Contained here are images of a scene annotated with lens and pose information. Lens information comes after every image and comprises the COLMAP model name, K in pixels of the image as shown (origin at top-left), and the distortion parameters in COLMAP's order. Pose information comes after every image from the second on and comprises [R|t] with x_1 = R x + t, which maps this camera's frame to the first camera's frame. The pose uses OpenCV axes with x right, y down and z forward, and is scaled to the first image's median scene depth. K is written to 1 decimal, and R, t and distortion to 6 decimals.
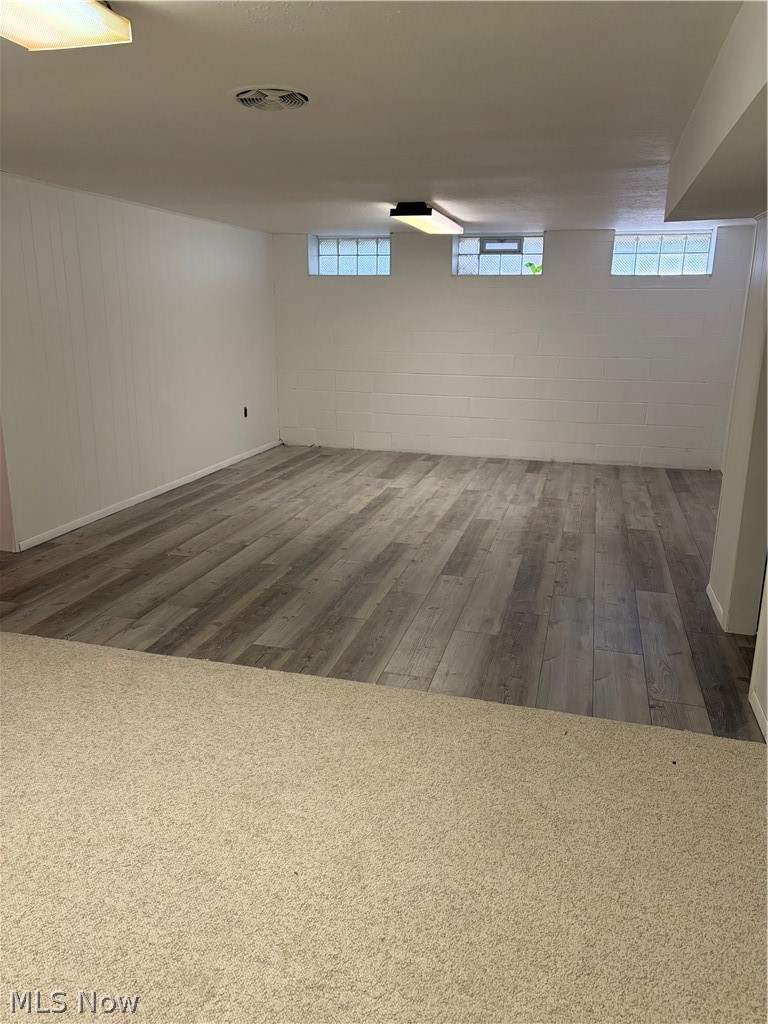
lens RADIAL K [[773.7, 0, 384.0], [0, 773.7, 512.0], [0, 0, 1]] dist [0.003276, -0.005857]
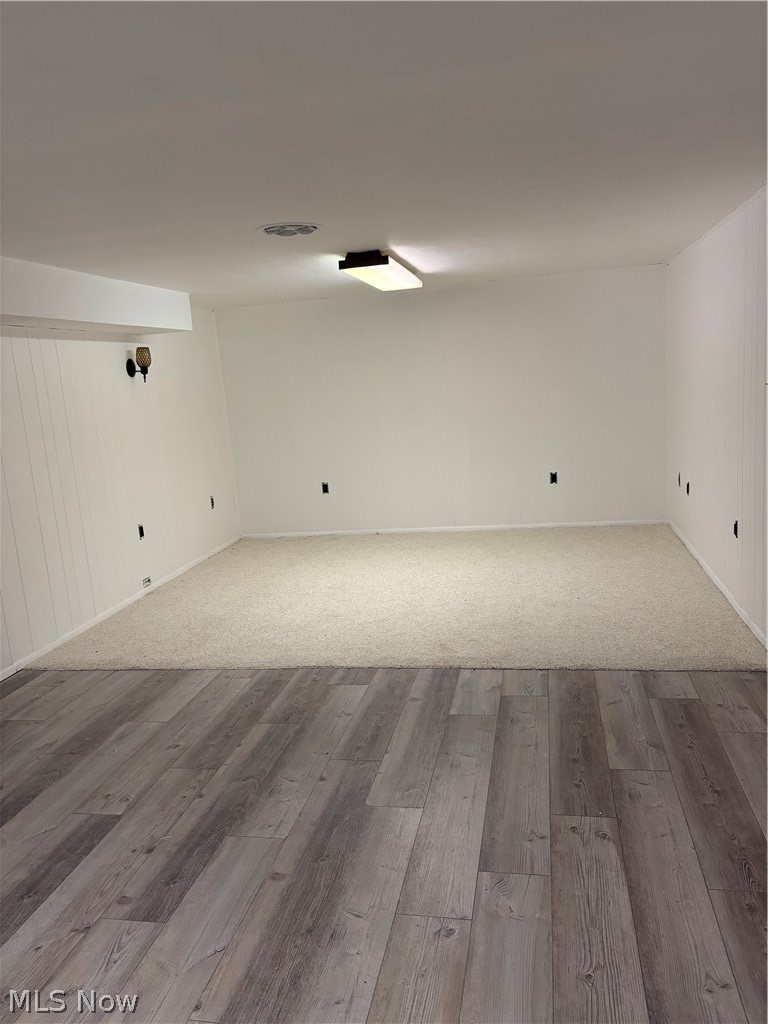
lens RADIAL K [[773.7, 0, 384.0], [0, 773.7, 512.0], [0, 0, 1]] dist [0.003276, -0.005857]
pose [[-0.996426, 0.068567, -0.049324, -0.137045], [0.041914, 0.908380, 0.416039, -0.441374], [0.073332, 0.412485, -0.908008, 1.670074]]
